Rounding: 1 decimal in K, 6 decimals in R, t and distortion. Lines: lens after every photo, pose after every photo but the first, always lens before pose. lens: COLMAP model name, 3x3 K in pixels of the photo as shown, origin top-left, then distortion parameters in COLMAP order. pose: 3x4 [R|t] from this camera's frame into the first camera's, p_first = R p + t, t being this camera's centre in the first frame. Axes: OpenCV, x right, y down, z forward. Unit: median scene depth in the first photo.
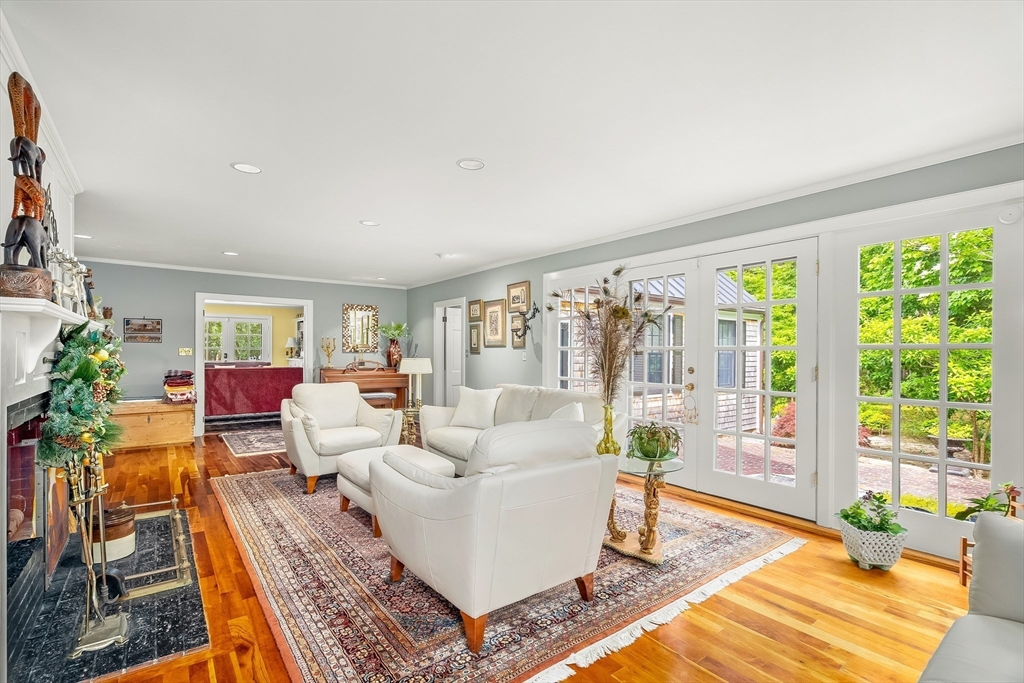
lens RADIAL K [[469.5, 0, 512.9], [0, 469.5, 354.9], [0, 0, 1]] dist [-0.001531, 0.000185]
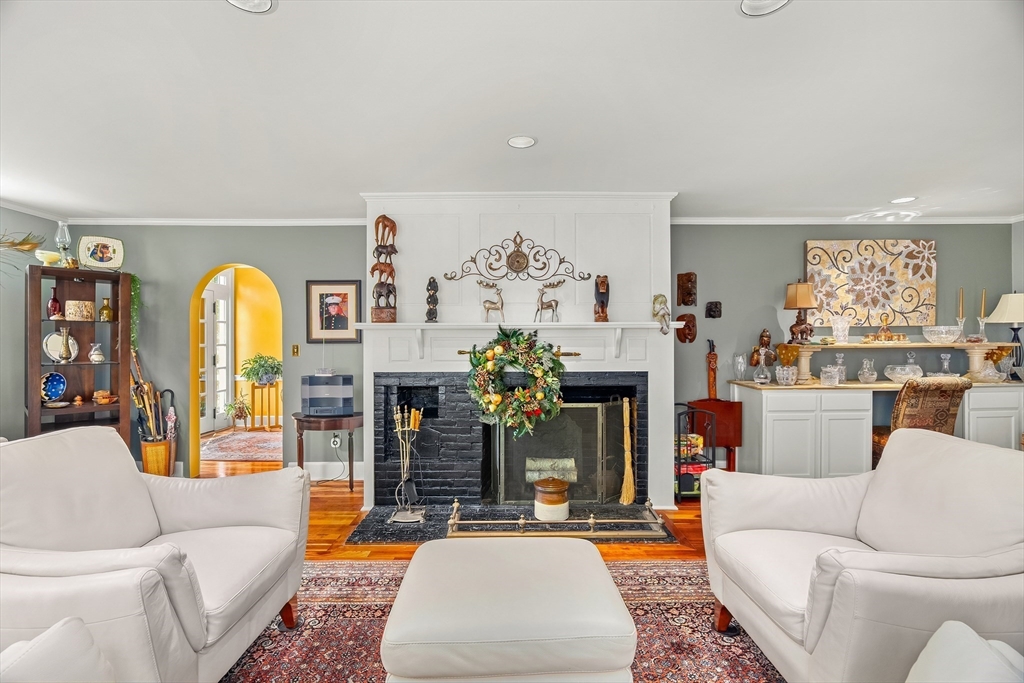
lens RADIAL K [[464.5, 0, 509.6], [0, 464.5, 338.1], [0, 0, 1]] dist [-0.001654, 0.001279]
pose [[-0.602743, -0.001524, -0.797934, 0.102982], [-0.003971, 0.999992, 0.001089, -0.016851], [0.797925, 0.003825, -0.602744, 1.098405]]
